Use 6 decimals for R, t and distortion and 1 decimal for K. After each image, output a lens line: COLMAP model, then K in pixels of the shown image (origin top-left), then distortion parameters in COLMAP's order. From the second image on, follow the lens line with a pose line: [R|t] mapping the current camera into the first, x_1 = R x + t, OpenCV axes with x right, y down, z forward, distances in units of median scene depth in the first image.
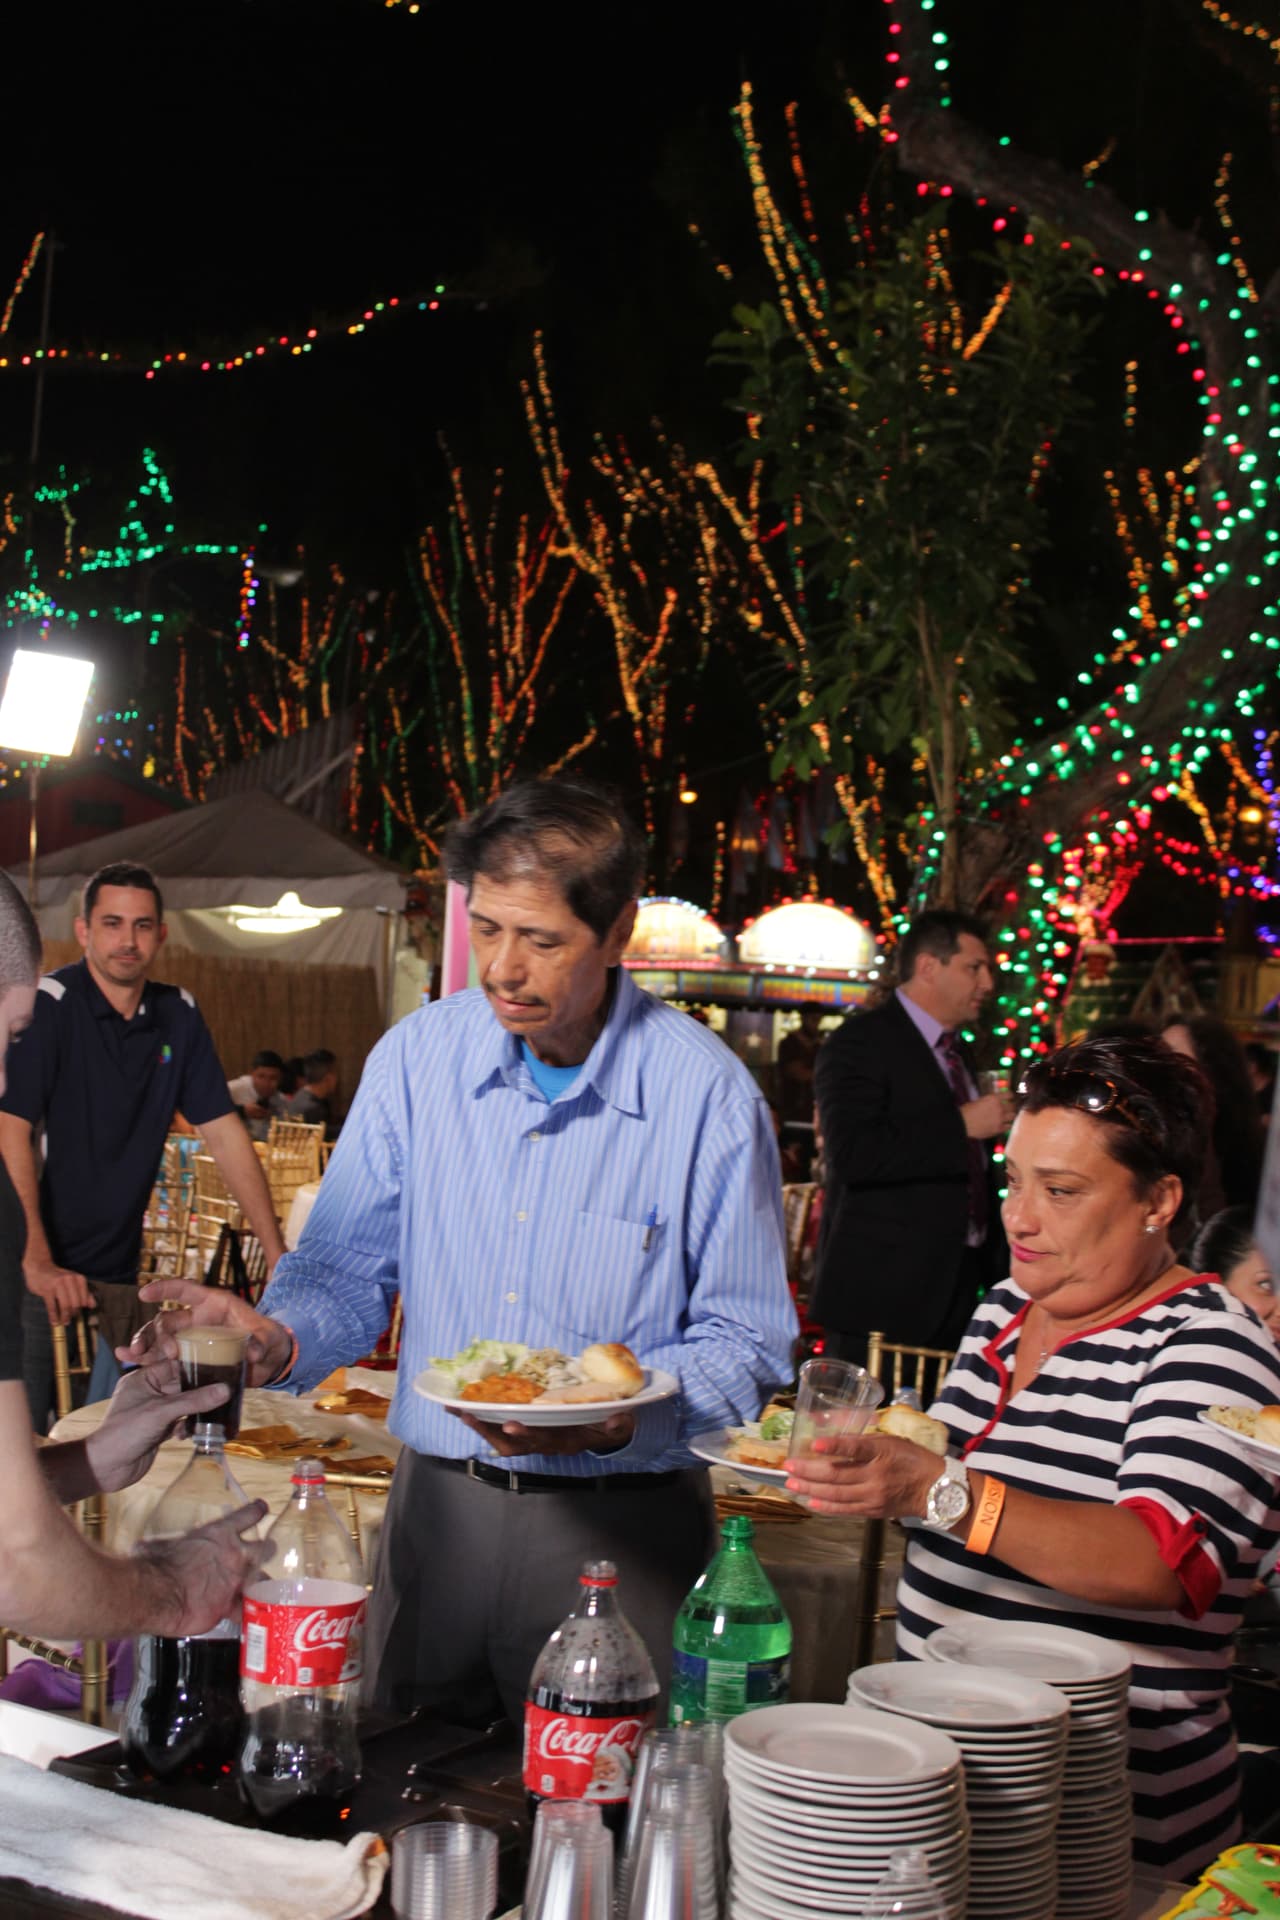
lens RADIAL K [[2627.4, 0, 628.1], [0, 2627.4, 962.9], [0, 0, 1]] dist [-0.064715, 0.000000]
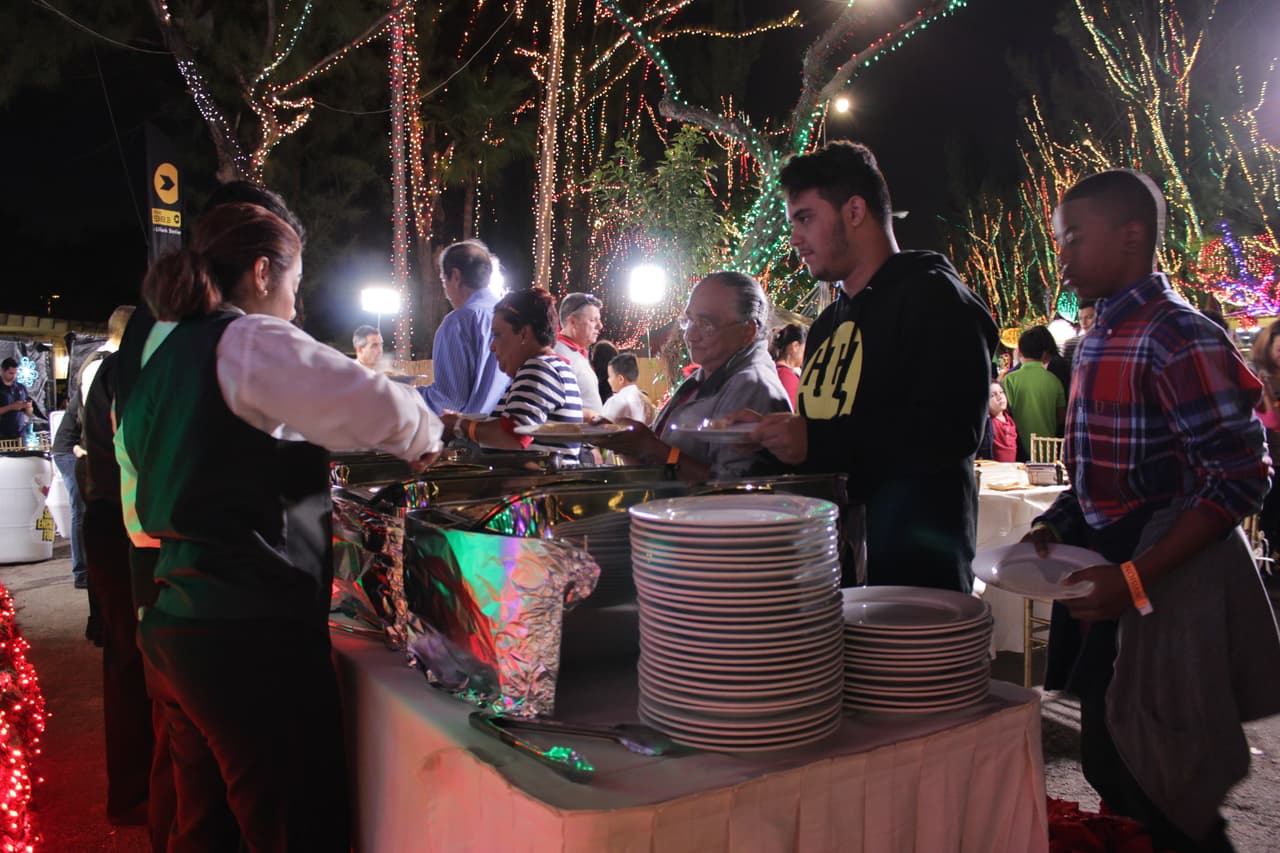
lens RADIAL K [[1055.0, 0, 639.2], [0, 1055.0, 425.7], [0, 0, 1]] dist [-0.164914, 0.136416]
pose [[0.869520, -0.072826, -0.488499, 0.338320], [0.096071, 0.995117, 0.022652, 0.036694], [0.484464, -0.066627, 0.872270, -0.127261]]
